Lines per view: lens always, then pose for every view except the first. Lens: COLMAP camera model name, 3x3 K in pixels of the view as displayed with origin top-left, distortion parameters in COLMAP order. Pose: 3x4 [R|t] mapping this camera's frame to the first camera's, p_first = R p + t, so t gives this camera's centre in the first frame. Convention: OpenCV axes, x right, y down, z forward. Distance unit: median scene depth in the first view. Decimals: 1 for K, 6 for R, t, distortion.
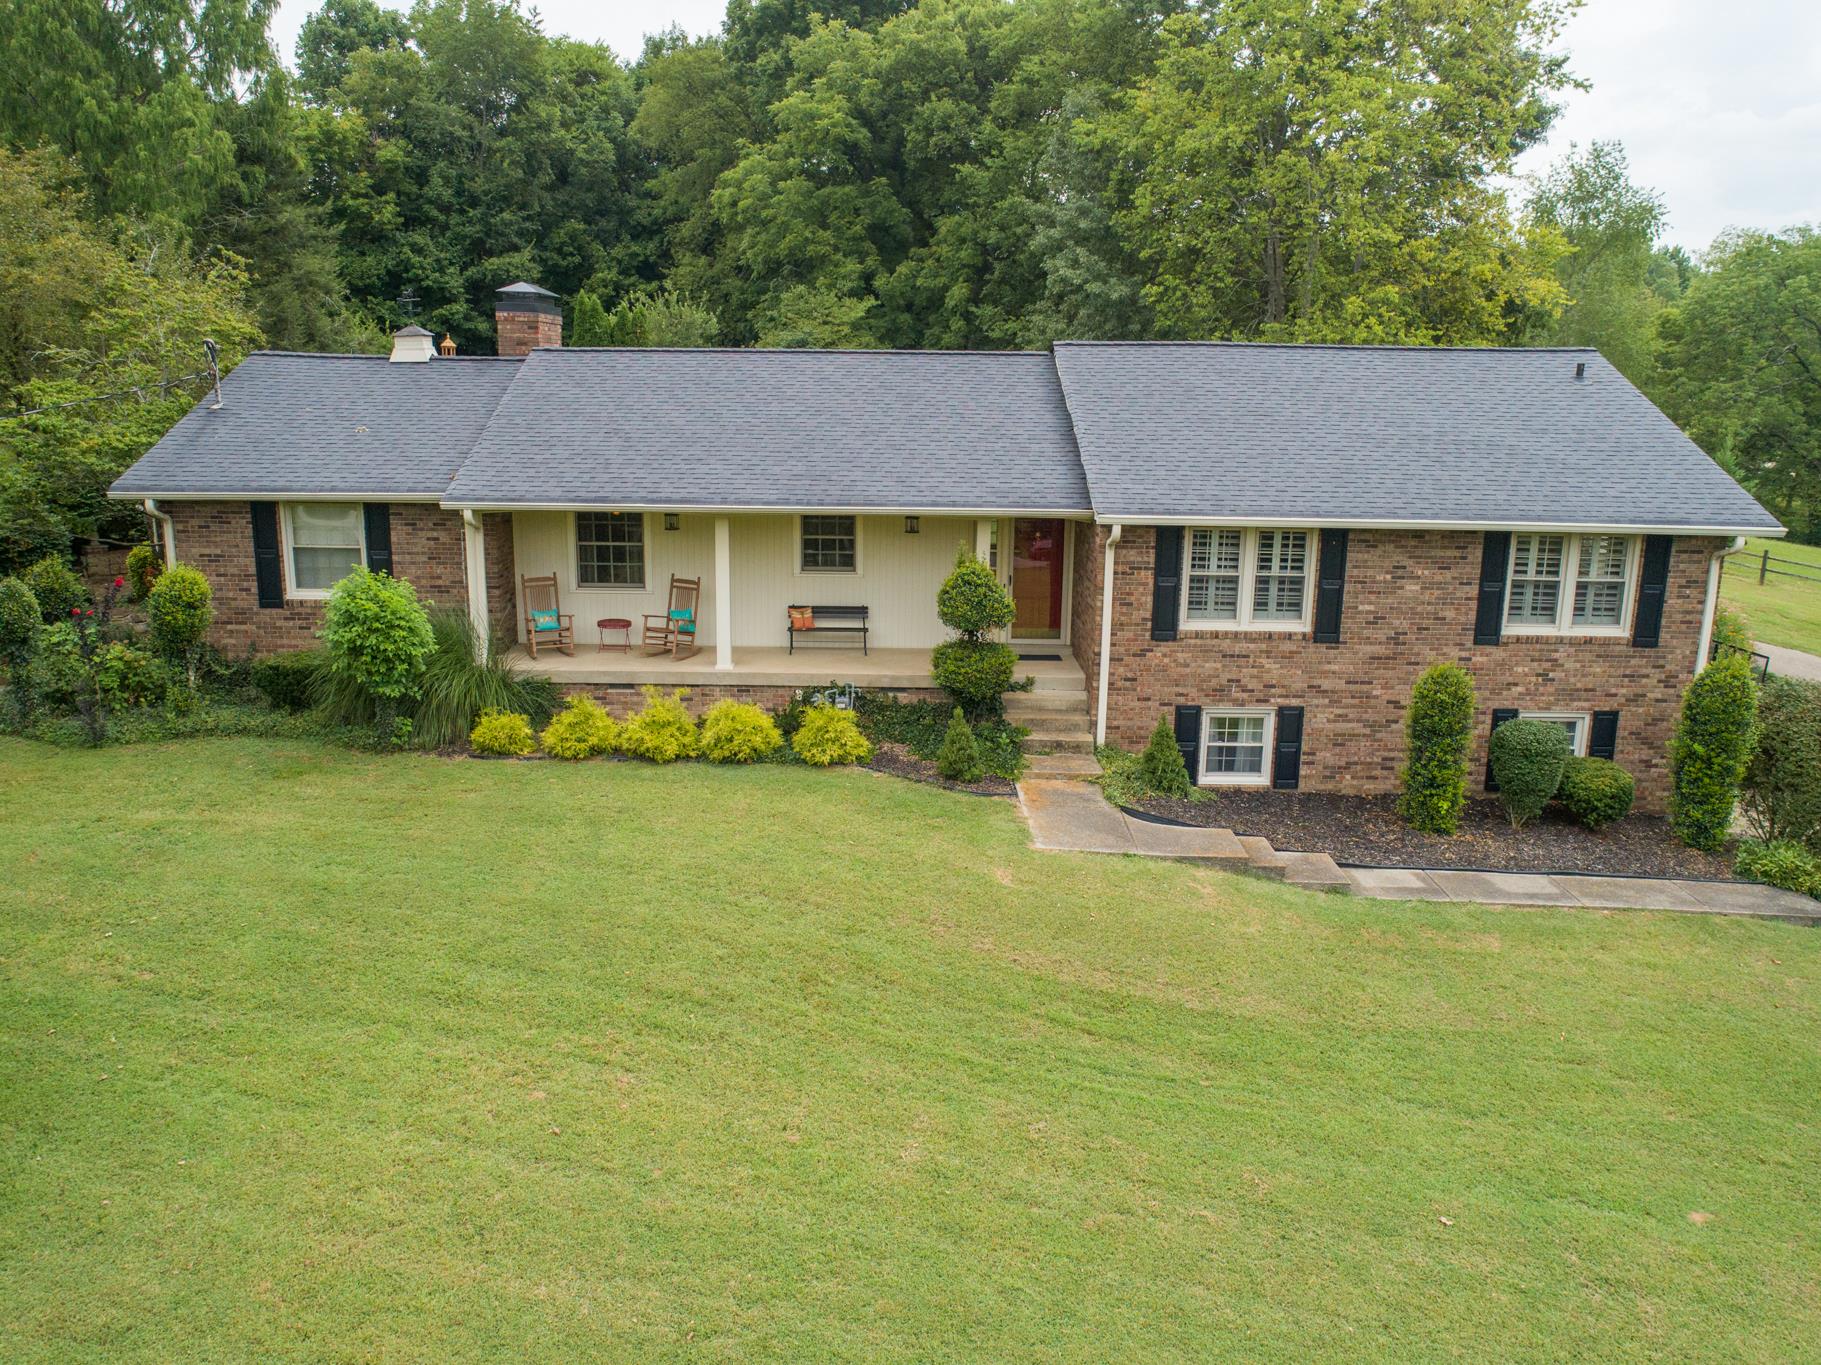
lens RADIAL K [[1357.5, 0, 914.3], [0, 1357.5, 686.5], [0, 0, 1]] dist [-0.022776, -0.001083]
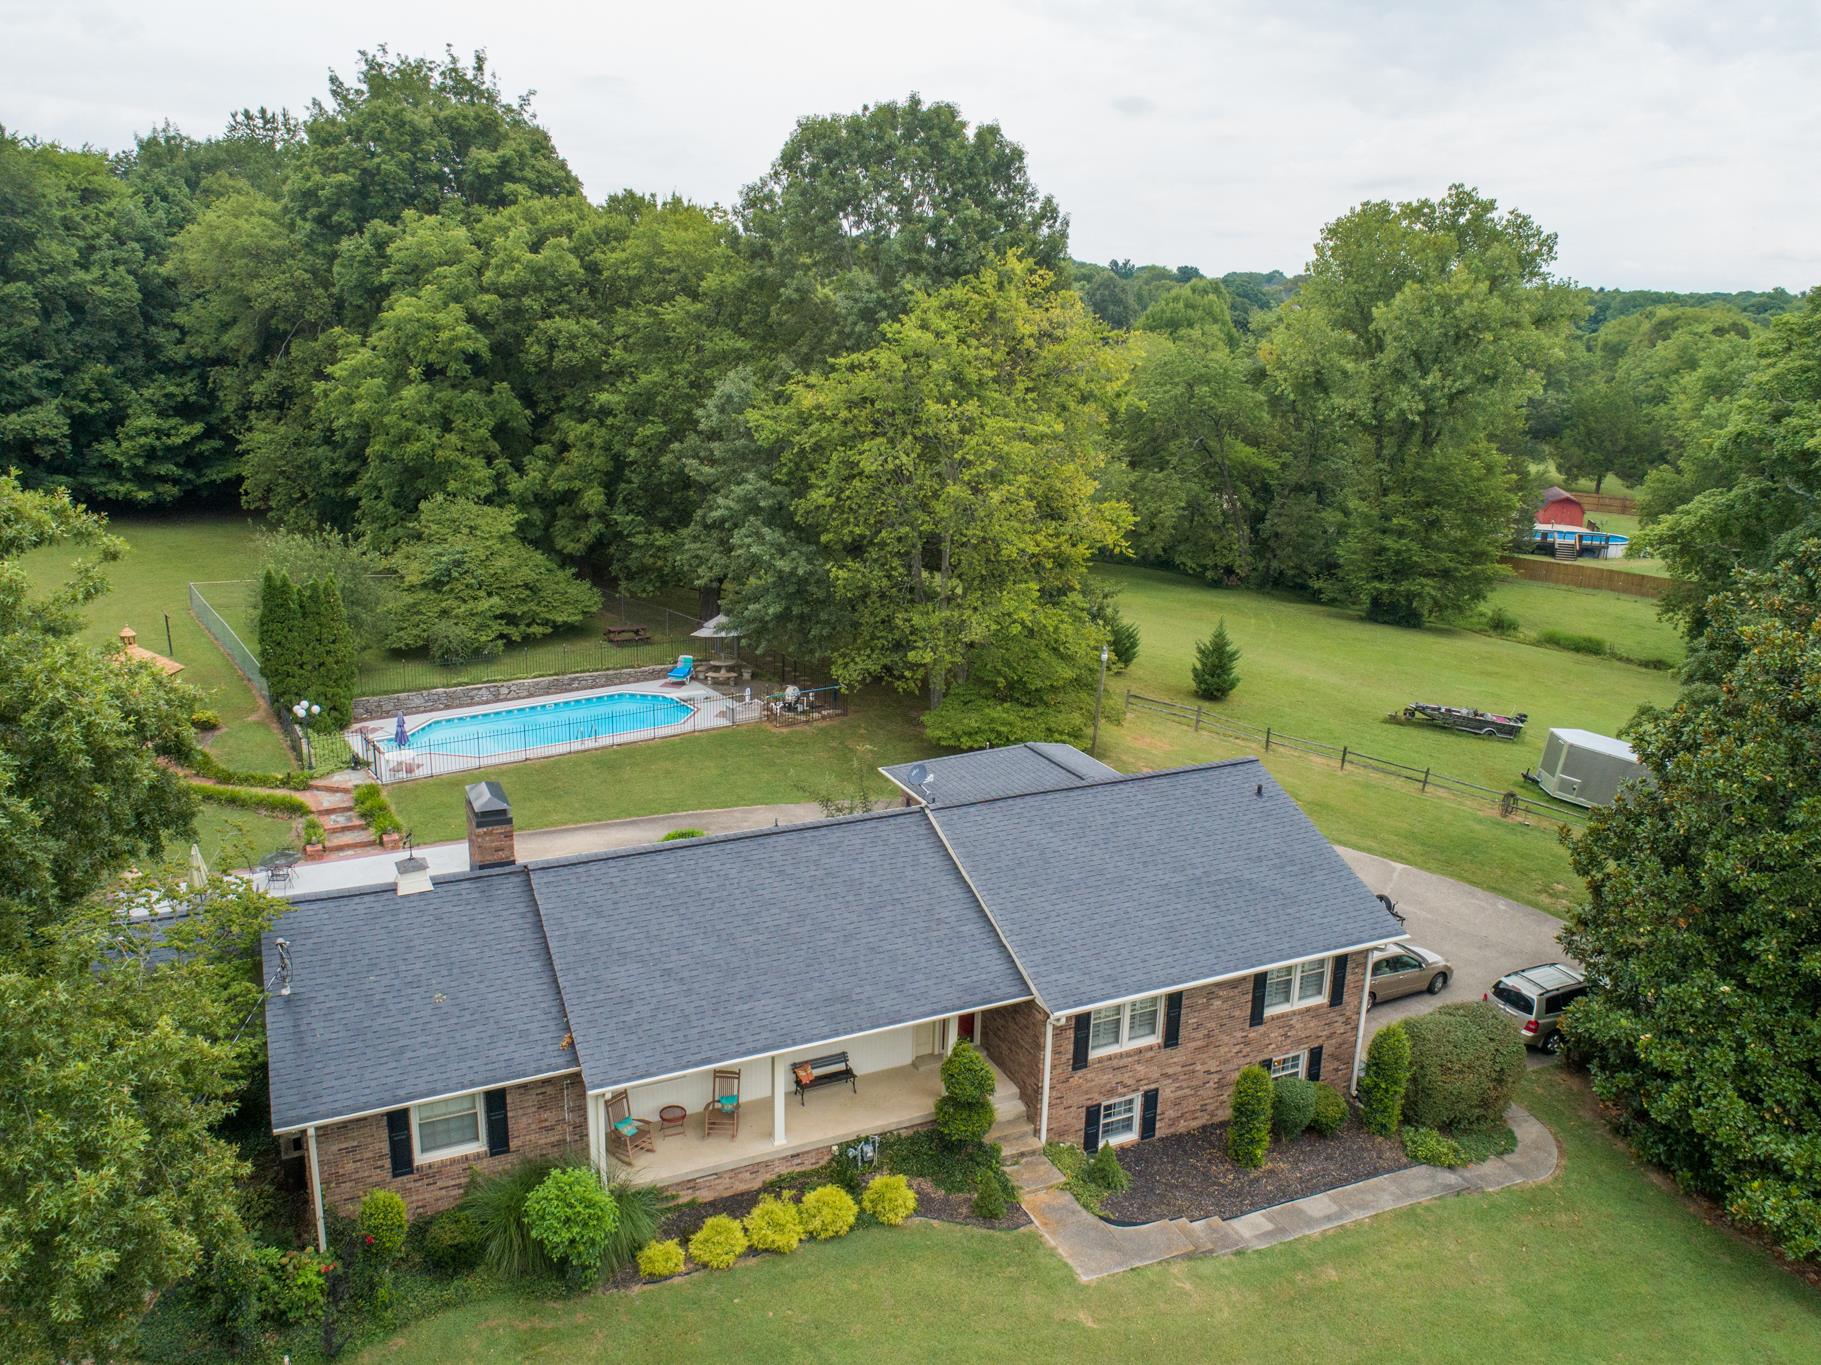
lens RADIAL K [[1357.5, 0, 909.6], [0, 1357.5, 690.9], [0, 0, 1]] dist [-0.022776, -0.001083]
pose [[0.912629, -0.103066, 0.395583, -0.514508], [0.082070, 0.994187, 0.069687, -0.548583], [-0.400466, -0.031132, 0.915783, -0.259525]]
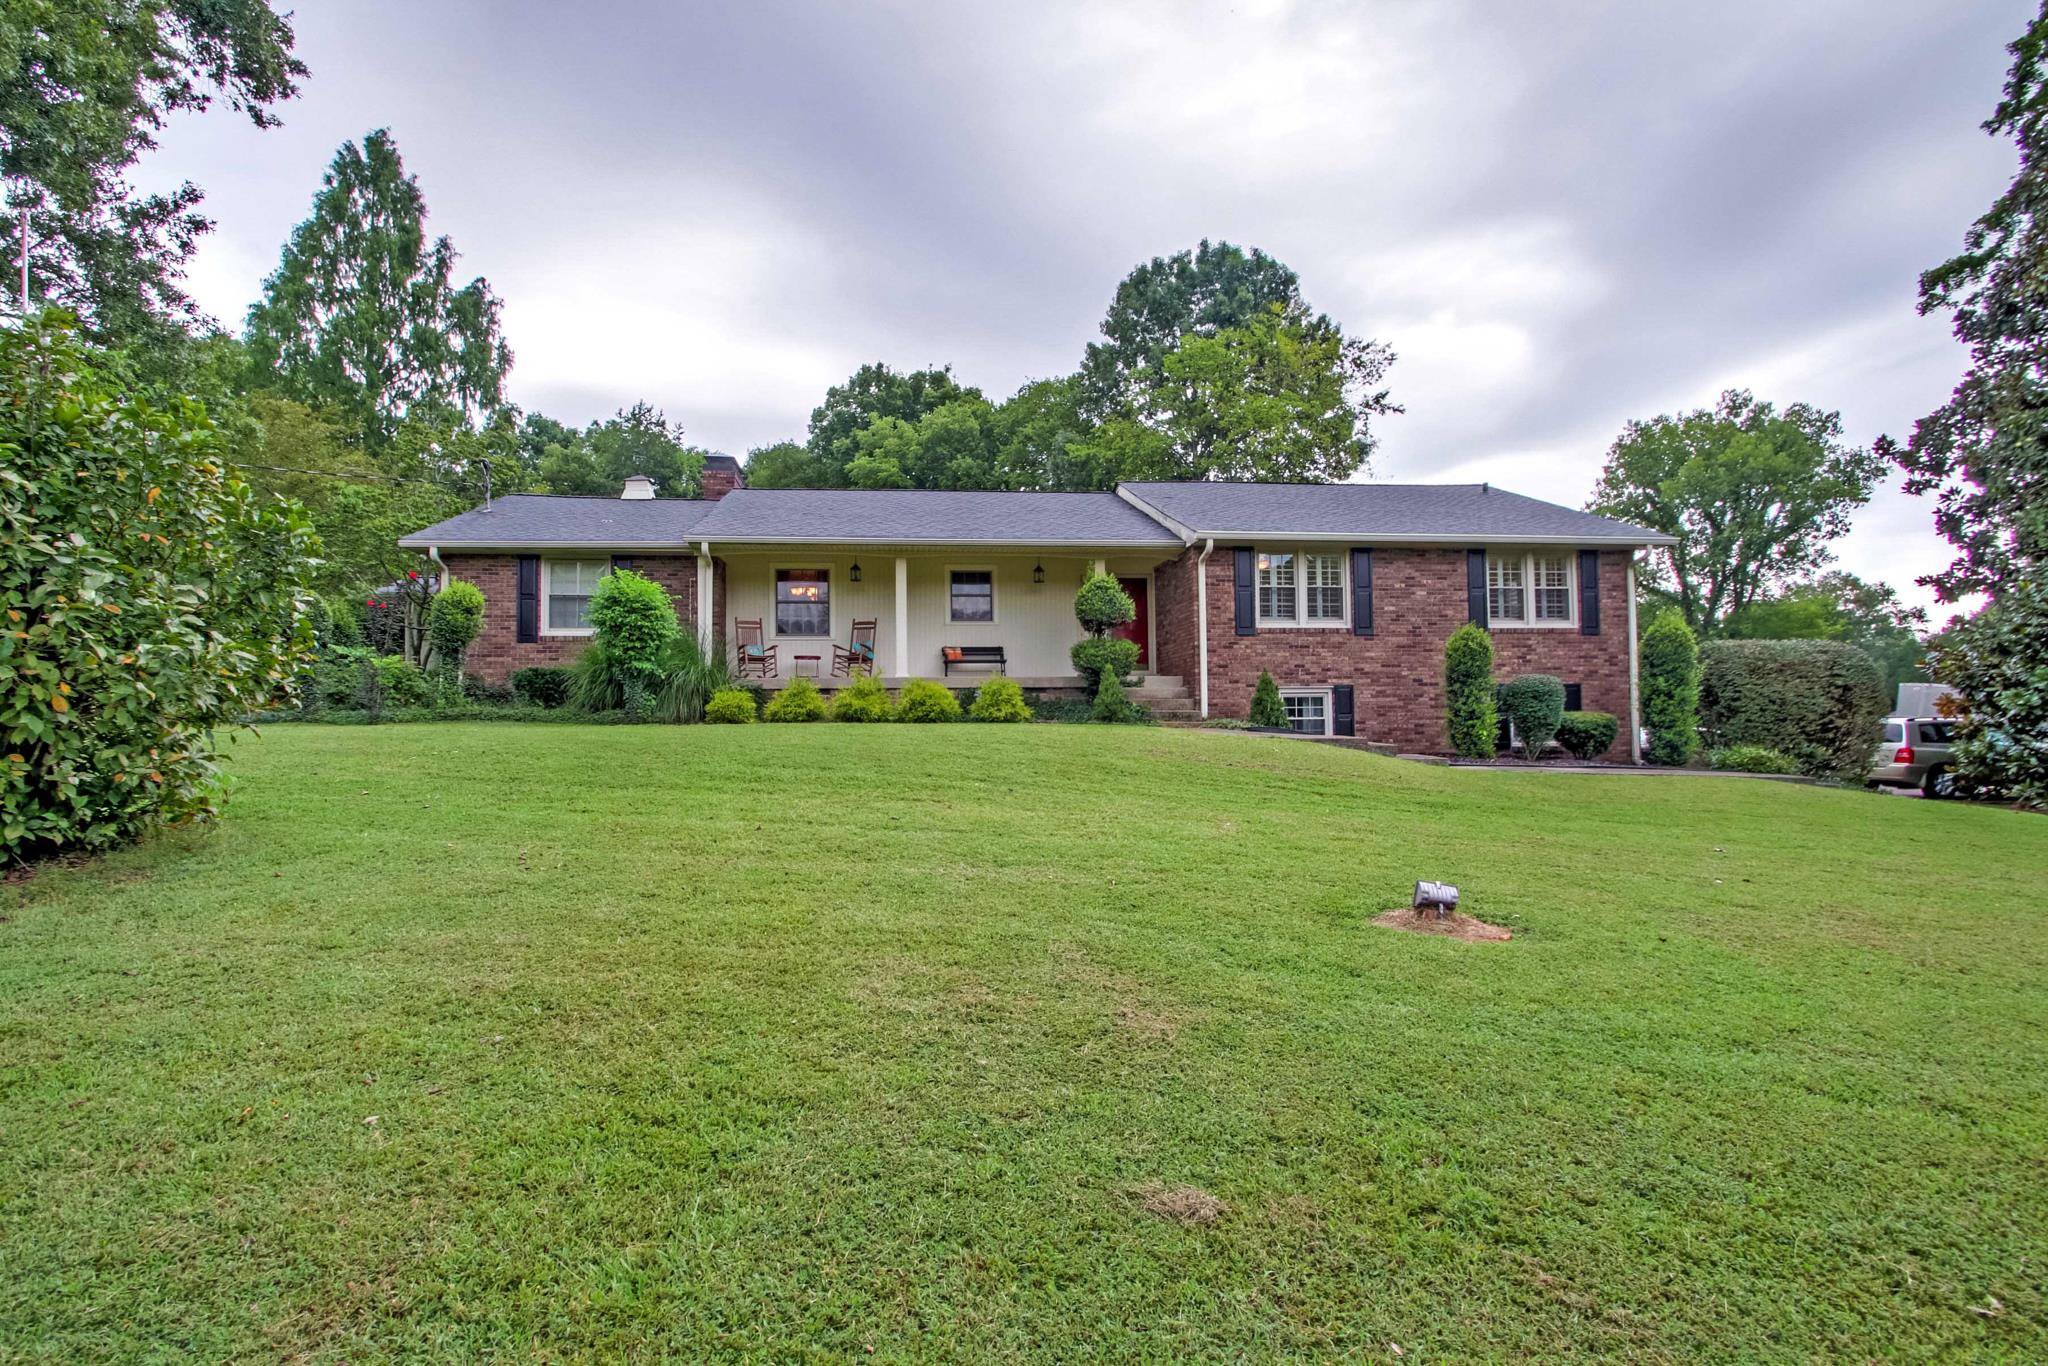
lens RADIAL K [[949.6, 0, 1000.0], [0, 949.6, 703.4], [0, 0, 1]] dist [-0.003358, -0.003086]
pose [[0.994877, -0.026044, 0.097684, -0.139442], [0.049189, 0.968863, -0.242663, 0.234318], [-0.088323, 0.246225, 0.965180, 0.149172]]
